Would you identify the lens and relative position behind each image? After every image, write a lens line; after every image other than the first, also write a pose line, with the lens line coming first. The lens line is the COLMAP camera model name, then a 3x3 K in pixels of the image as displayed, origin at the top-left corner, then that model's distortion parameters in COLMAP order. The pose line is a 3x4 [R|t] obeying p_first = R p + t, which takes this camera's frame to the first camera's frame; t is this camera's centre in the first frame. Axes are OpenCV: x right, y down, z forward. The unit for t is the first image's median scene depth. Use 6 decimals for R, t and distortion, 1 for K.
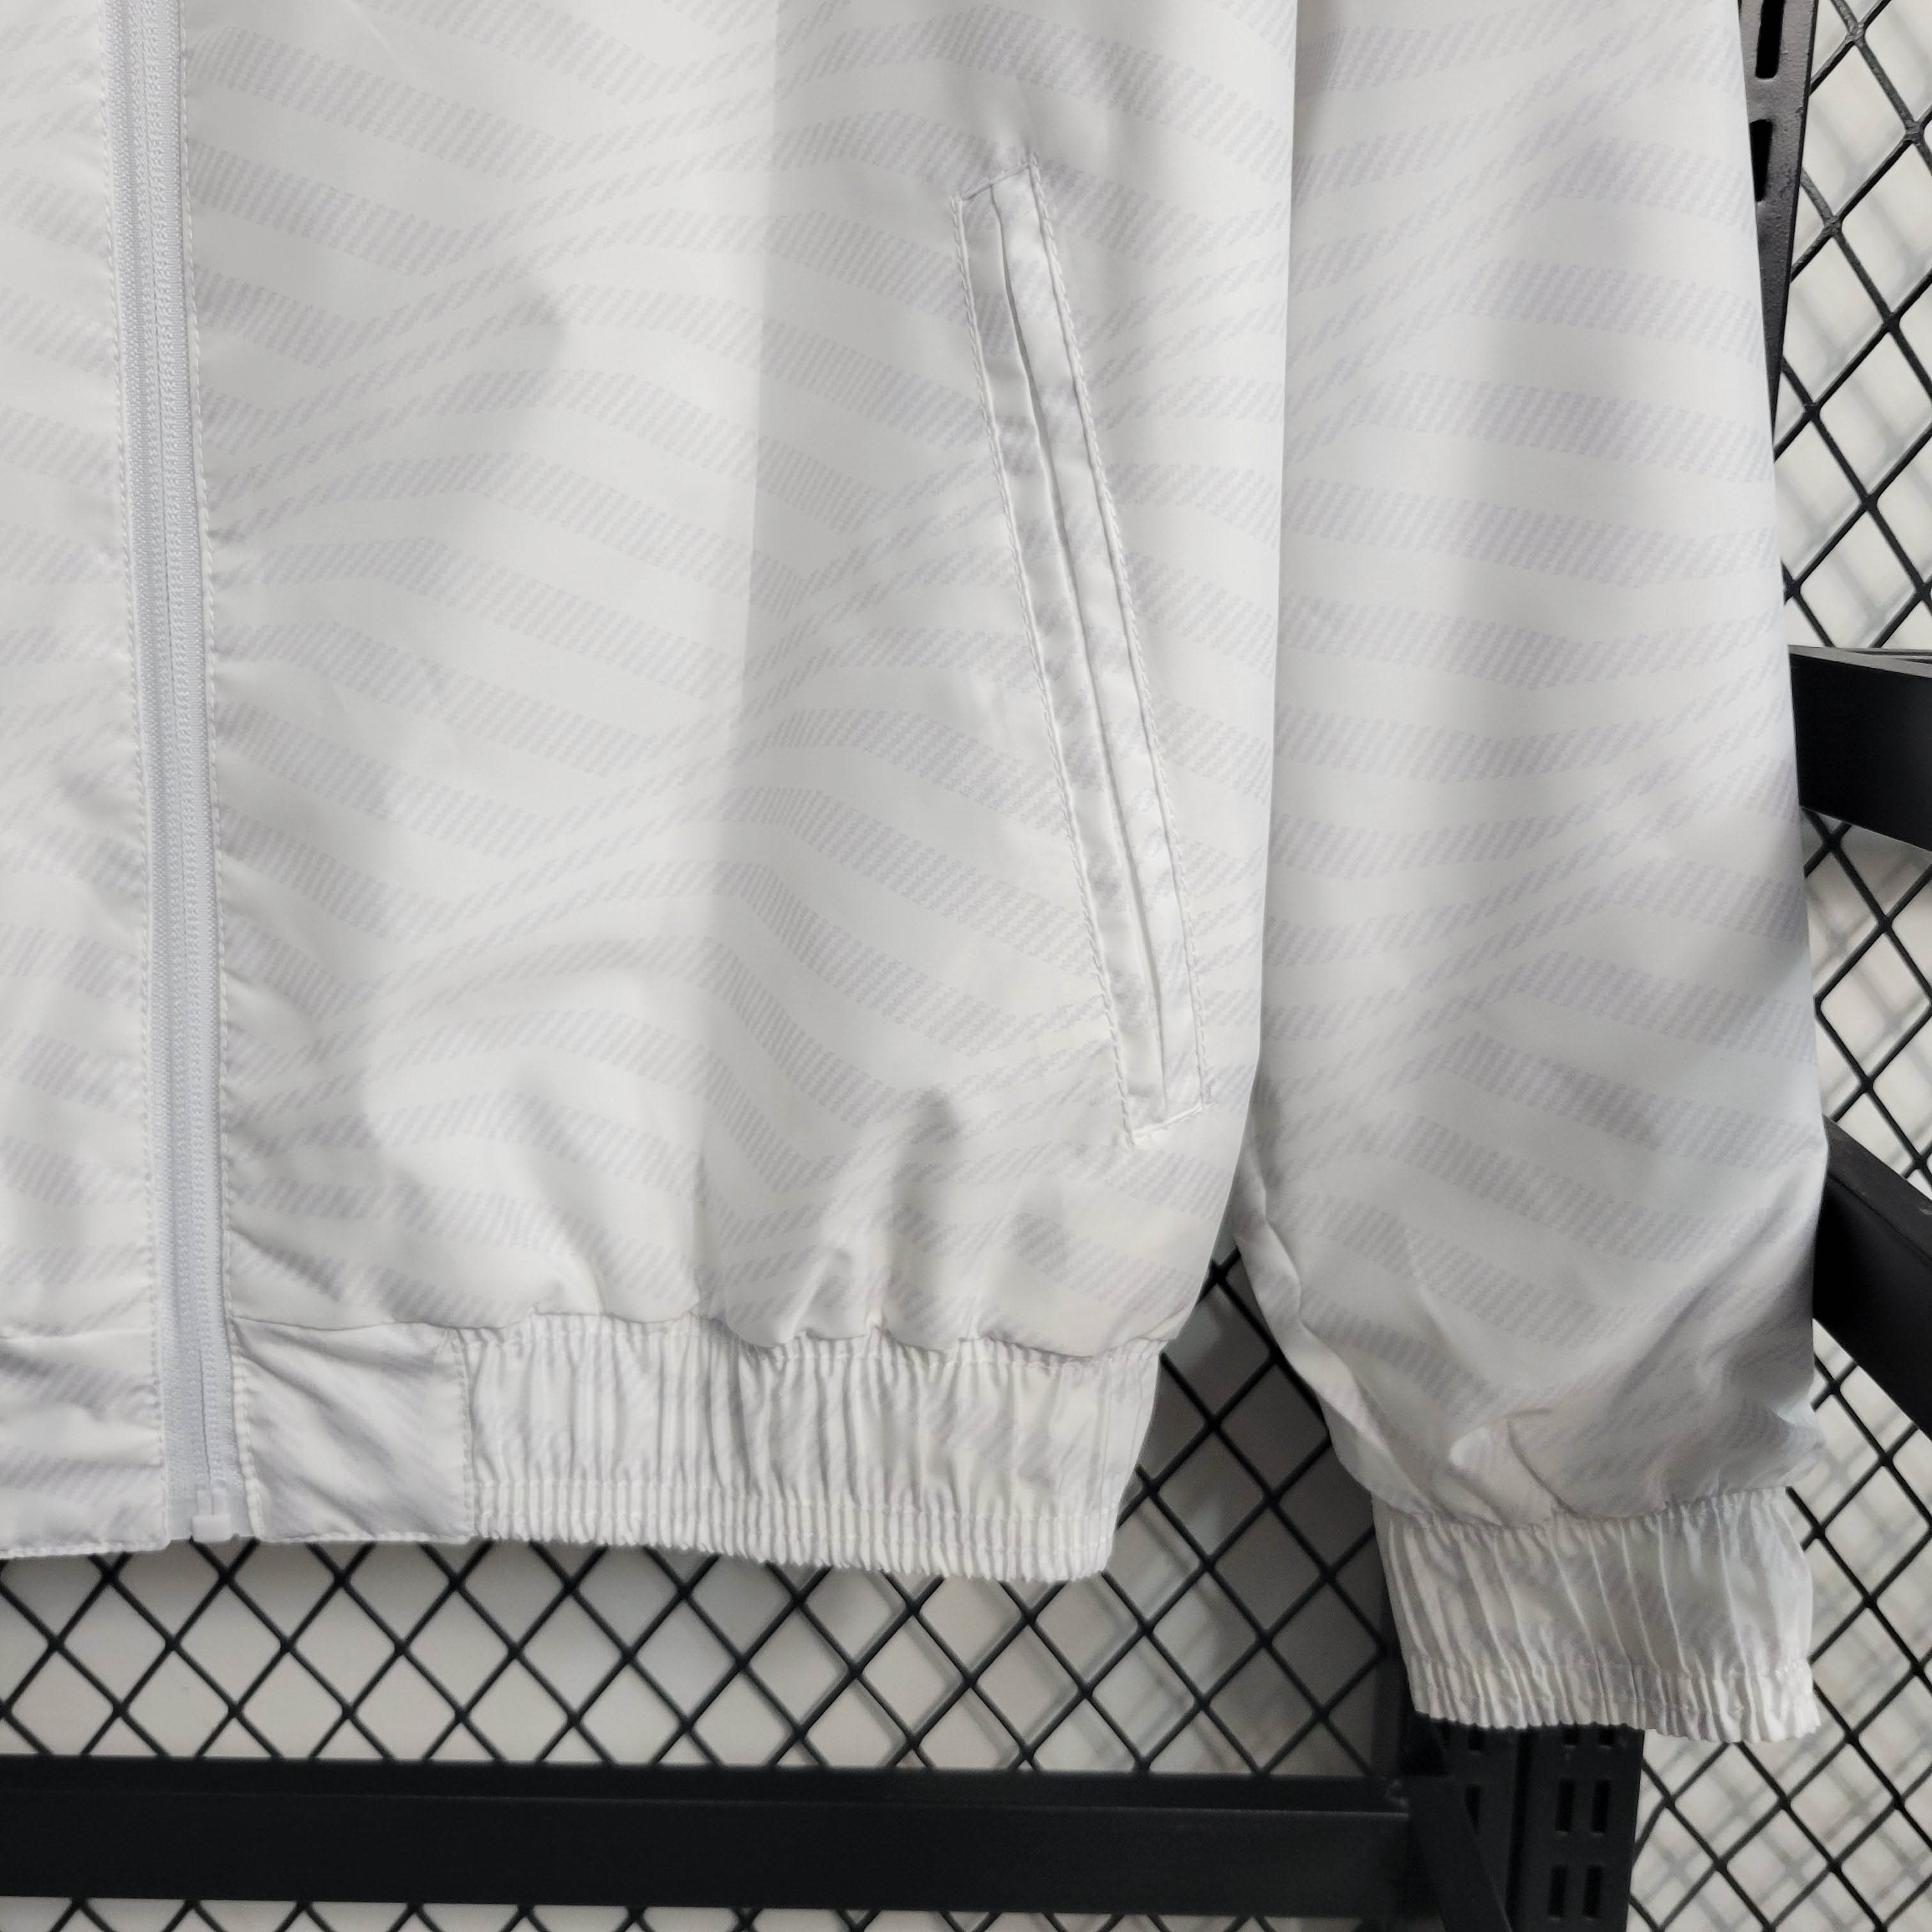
lens RADIAL K [[2167.4, 0, 952.2], [0, 2167.4, 981.4], [0, 0, 1]] dist [0.031075, 0.000000]
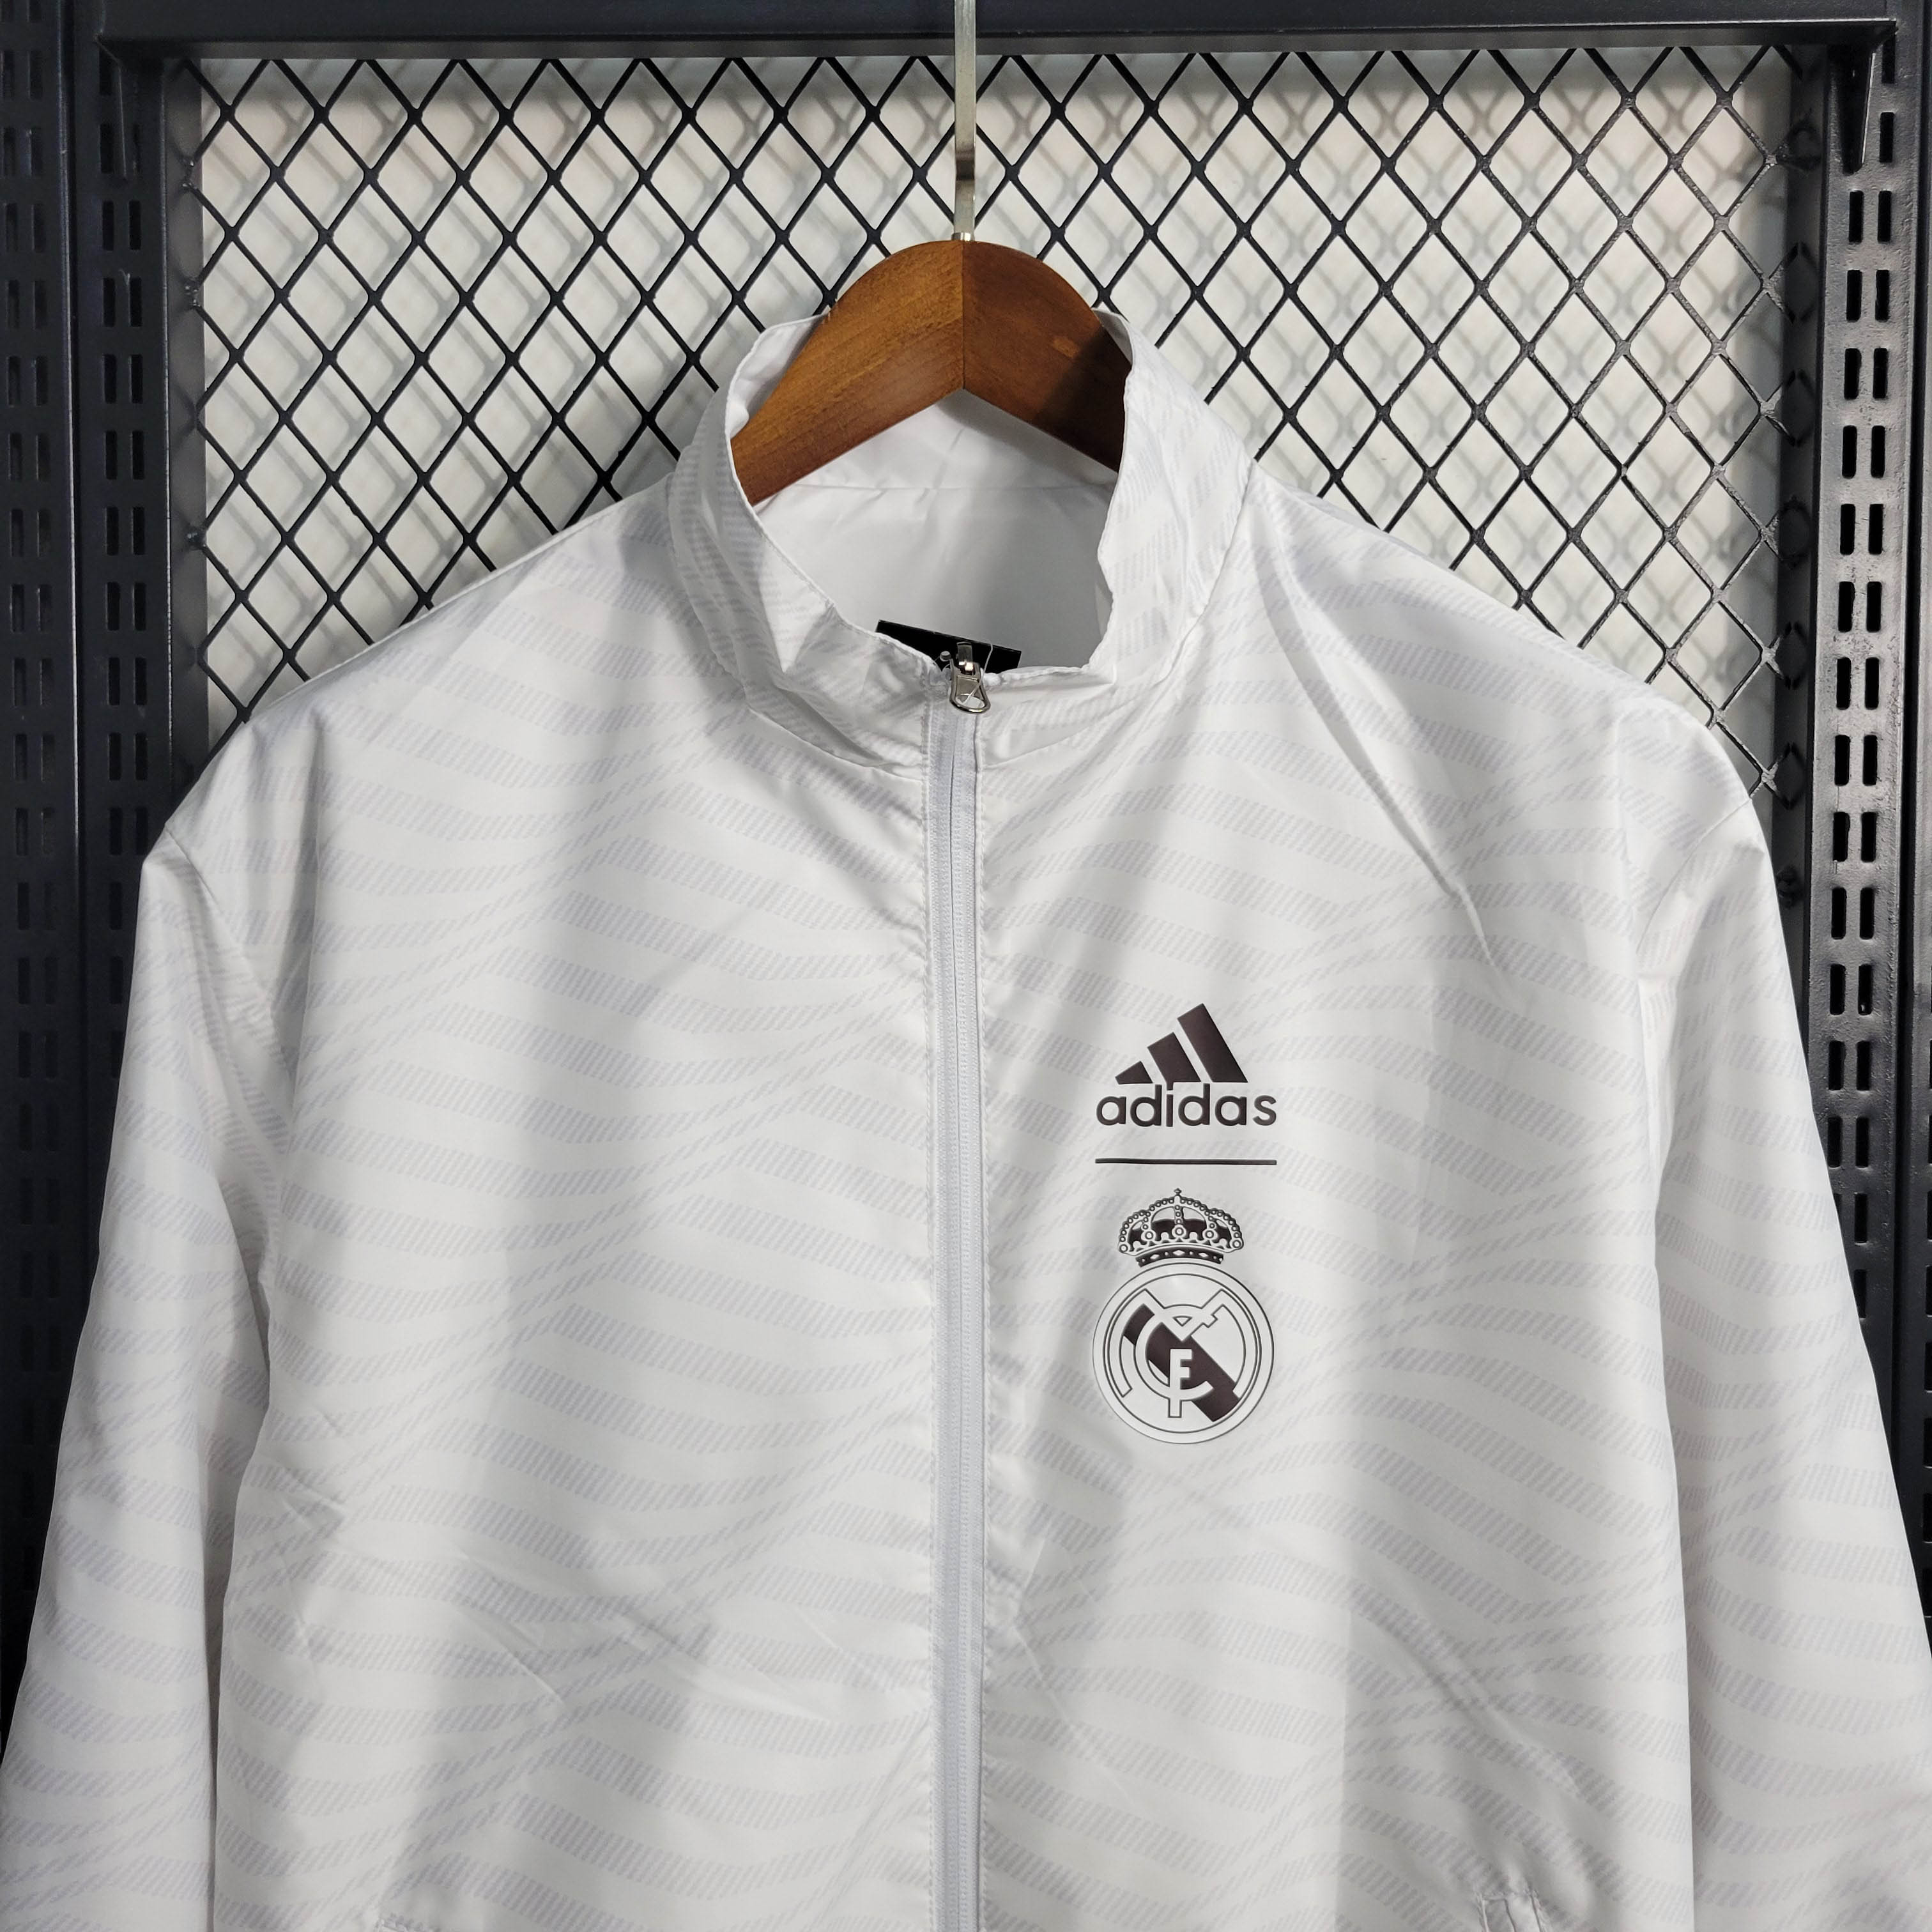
lens RADIAL K [[2167.4, 0, 945.7], [0, 2167.4, 953.3], [0, 0, 1]] dist [0.031075, 0.000000]
pose [[0.999790, -0.011861, -0.016710, -0.339860], [0.008646, 0.983487, -0.180774, -0.716818], [0.018578, 0.180592, 0.983383, -0.690894]]
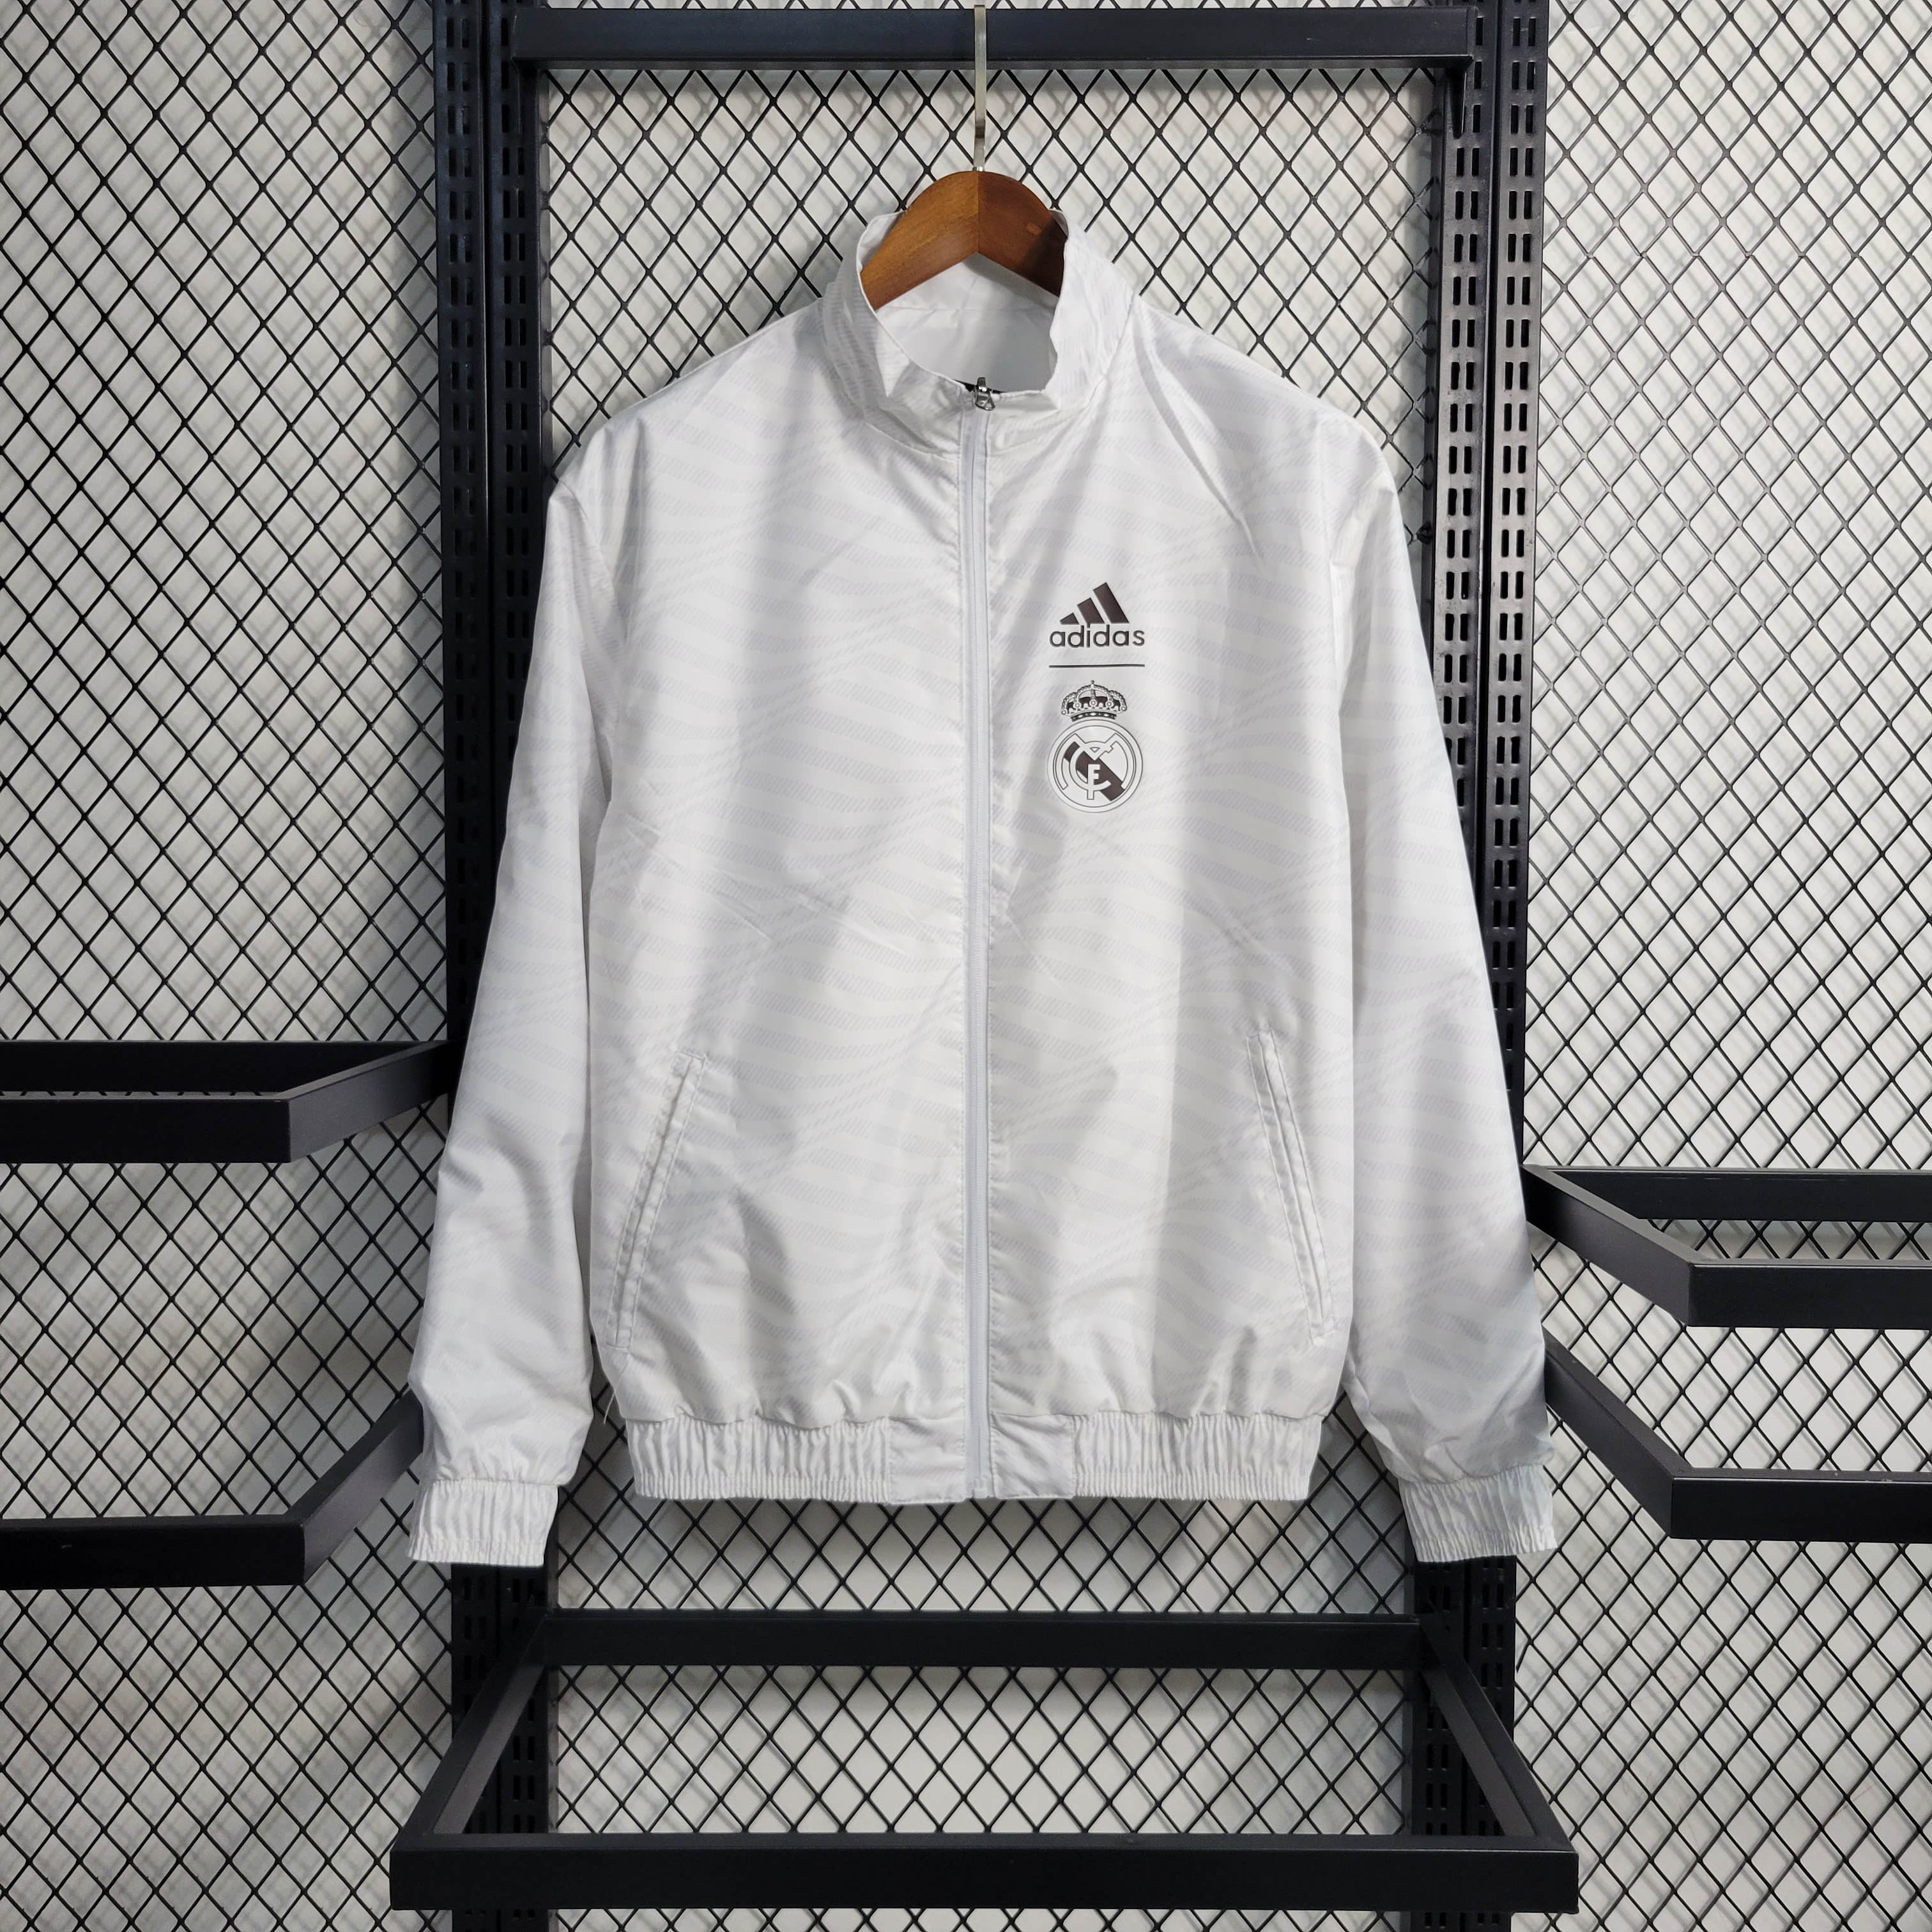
lens RADIAL K [[2167.4, 0, 953.4], [0, 2167.4, 962.9], [0, 0, 1]] dist [0.031075, 0.000000]
pose [[0.999924, -0.012298, 0.001073, -0.398862], [0.012312, 0.987154, -0.159299, 0.026408], [0.000900, 0.159300, 0.987230, -1.988069]]
